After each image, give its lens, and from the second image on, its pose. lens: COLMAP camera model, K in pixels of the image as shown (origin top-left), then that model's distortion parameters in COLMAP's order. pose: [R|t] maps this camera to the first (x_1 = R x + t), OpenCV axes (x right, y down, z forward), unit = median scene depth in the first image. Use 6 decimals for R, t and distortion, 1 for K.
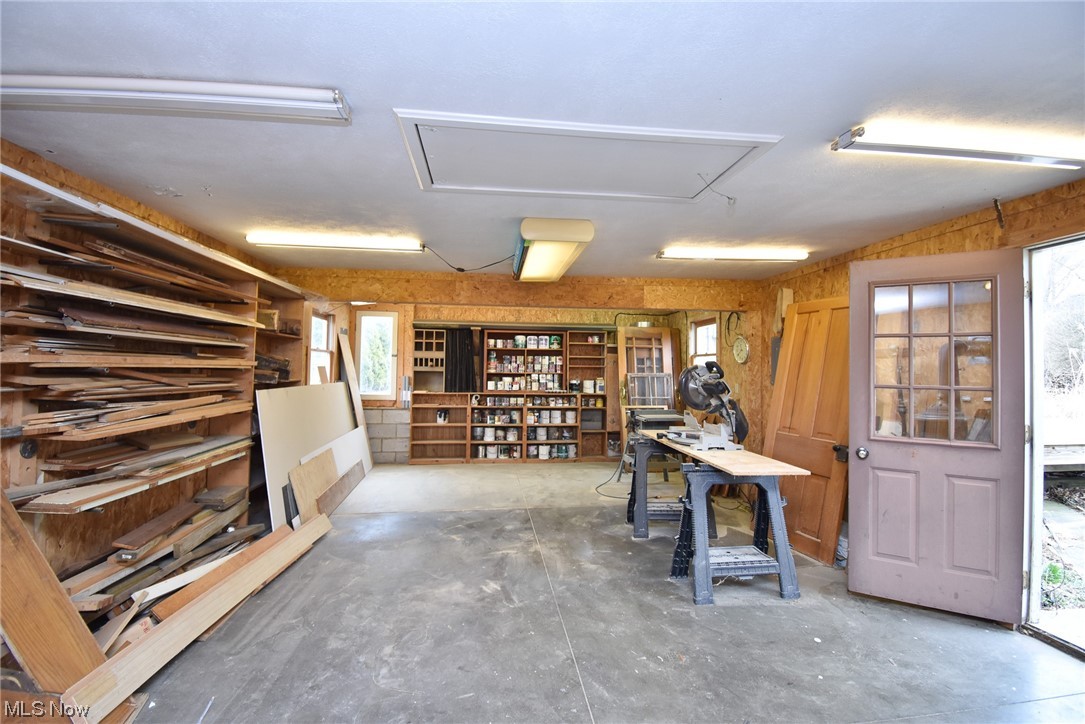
lens RADIAL K [[473.3, 0, 544.1], [0, 473.3, 364.6], [0, 0, 1]] dist [0.003144, 0.000277]
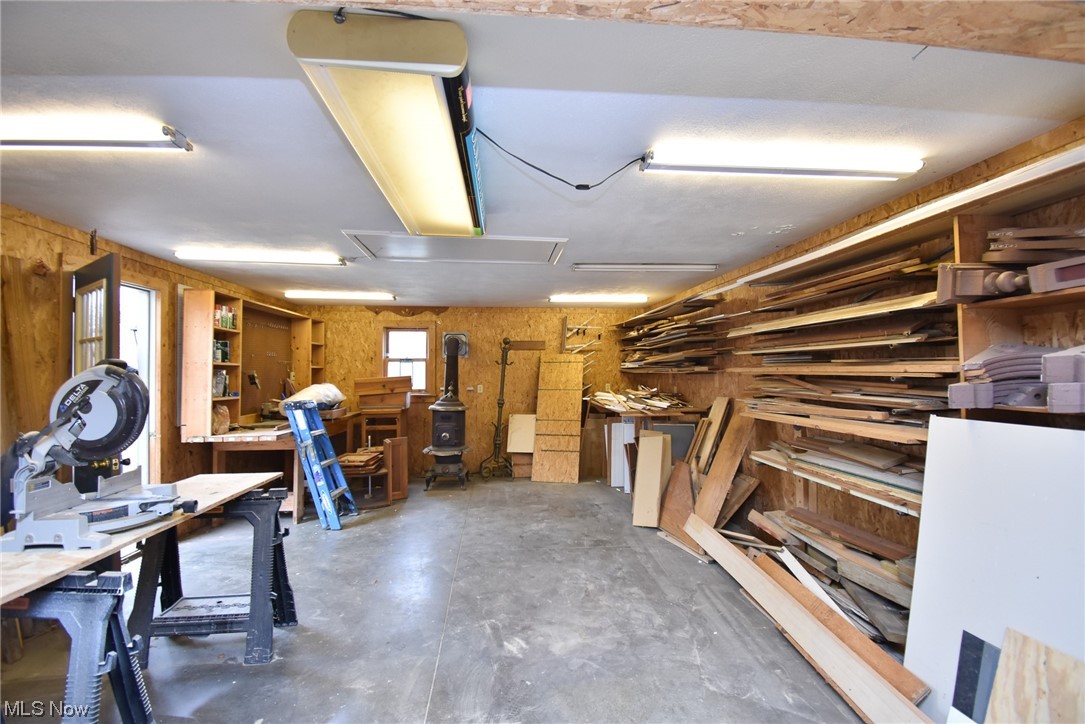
lens RADIAL K [[473.3, 0, 542.1], [0, 473.3, 365.3], [0, 0, 1]] dist [0.003144, 0.000277]
pose [[-0.999575, -0.002425, 0.029036, -0.189254], [-0.003166, 0.999670, -0.025496, 0.012602], [-0.028965, -0.025577, -0.999253, 1.913040]]
